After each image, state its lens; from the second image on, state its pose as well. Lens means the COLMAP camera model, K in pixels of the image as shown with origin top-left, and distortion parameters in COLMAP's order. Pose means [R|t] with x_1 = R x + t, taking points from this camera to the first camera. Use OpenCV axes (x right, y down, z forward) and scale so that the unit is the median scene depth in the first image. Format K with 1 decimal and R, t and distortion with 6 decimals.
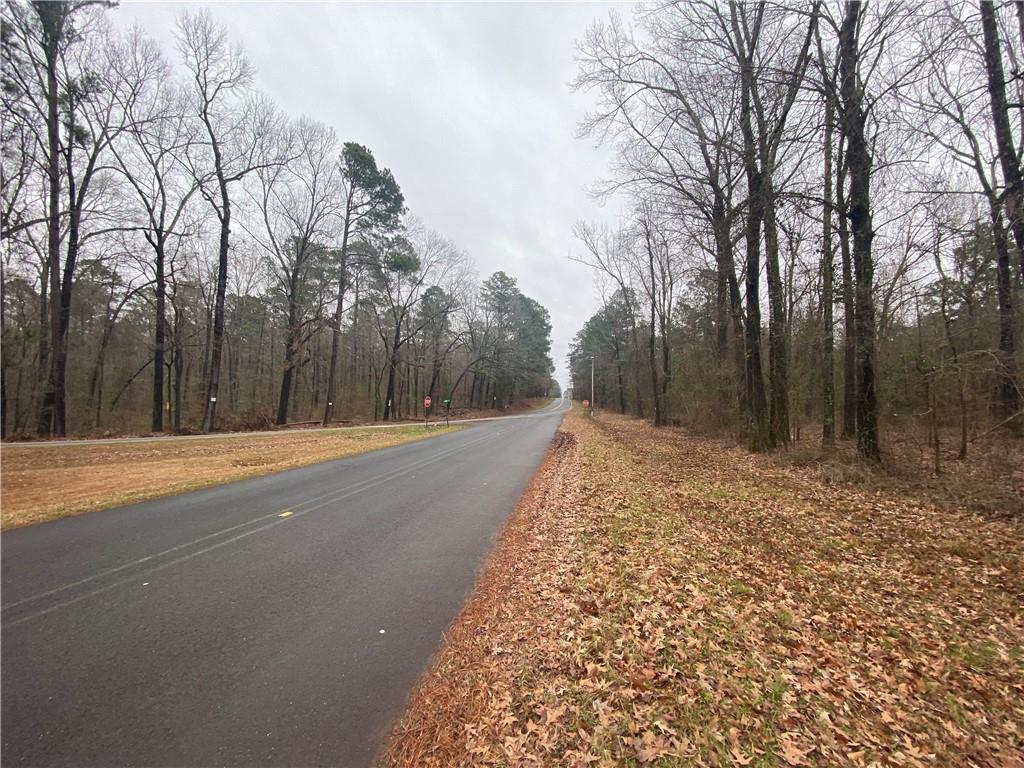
lens RADIAL K [[411.4, 0, 499.0], [0, 411.4, 387.9], [0, 0, 1]] dist [-0.001710, -0.013243]
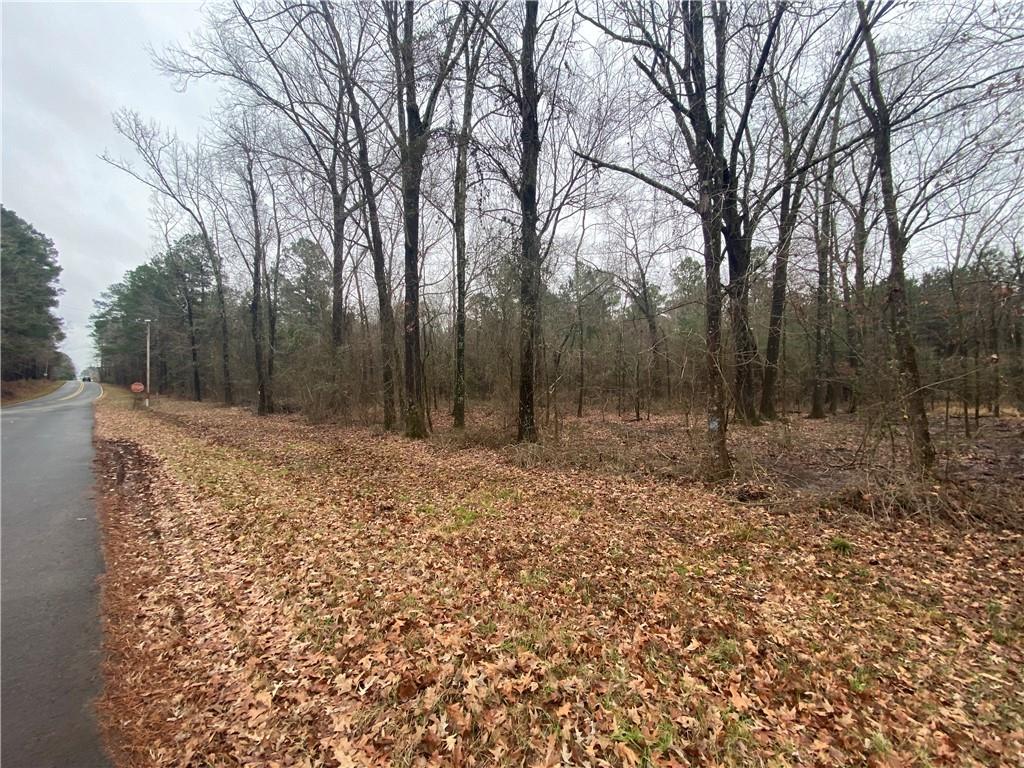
lens RADIAL K [[416.2, 0, 512.0], [0, 416.2, 384.0], [0, 0, 1]] dist [0.016964, -0.018642]
pose [[0.572007, -0.009553, 0.820193, 0.007011], [-0.018522, 0.999527, 0.024559, 0.010411], [-0.820040, -0.029240, 0.571559, 0.266121]]
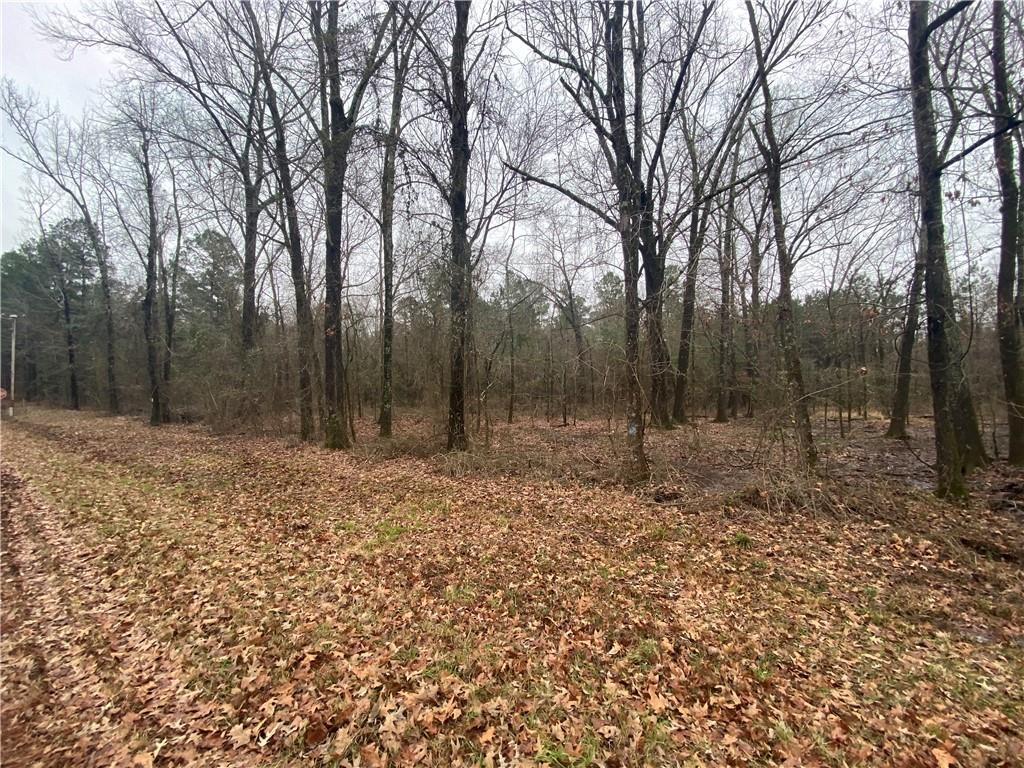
lens RADIAL K [[415.2, 0, 512.6], [0, 415.2, 382.8], [0, 0, 1]] dist [0.018317, -0.018904]
pose [[0.427509, 0.007109, 0.903983, 0.010856], [-0.023776, 0.999712, 0.003382, 0.008589], [-0.903698, -0.022939, 0.427555, 0.266369]]
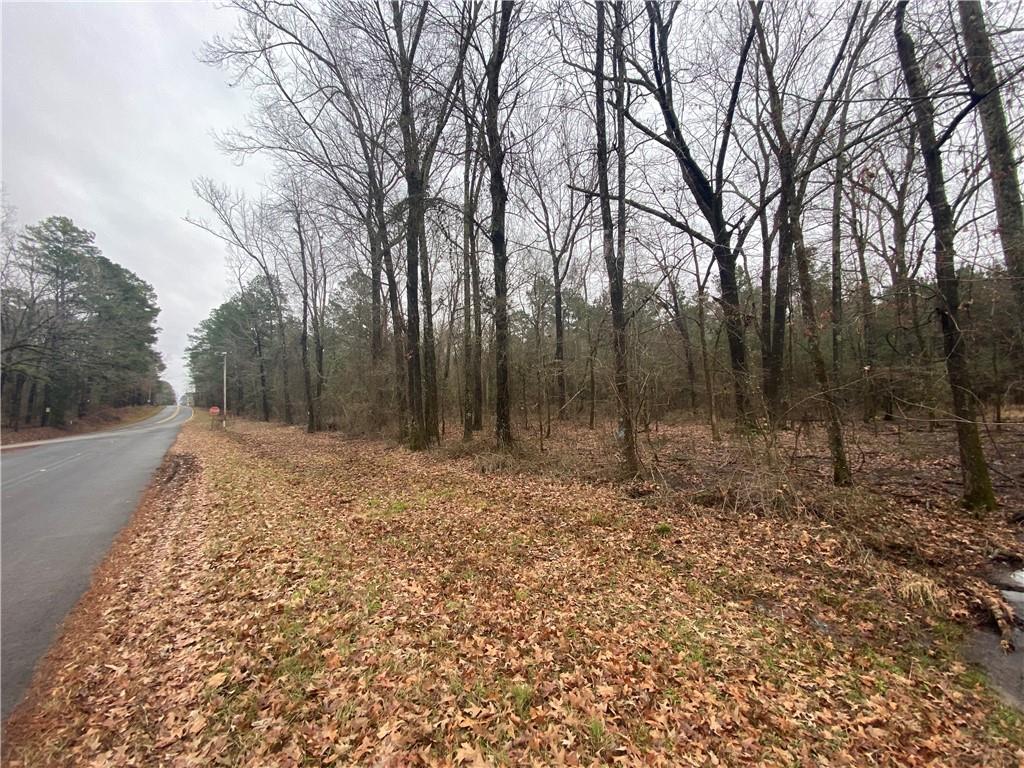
lens RADIAL K [[416.2, 0, 512.0], [0, 416.2, 384.0], [0, 0, 1]] dist [0.016964, -0.018642]
pose [[0.676635, -0.002426, 0.736314, 0.018331], [0.012945, 0.999879, -0.008601, 0.001407], [-0.736205, 0.015352, 0.676585, 0.099315]]
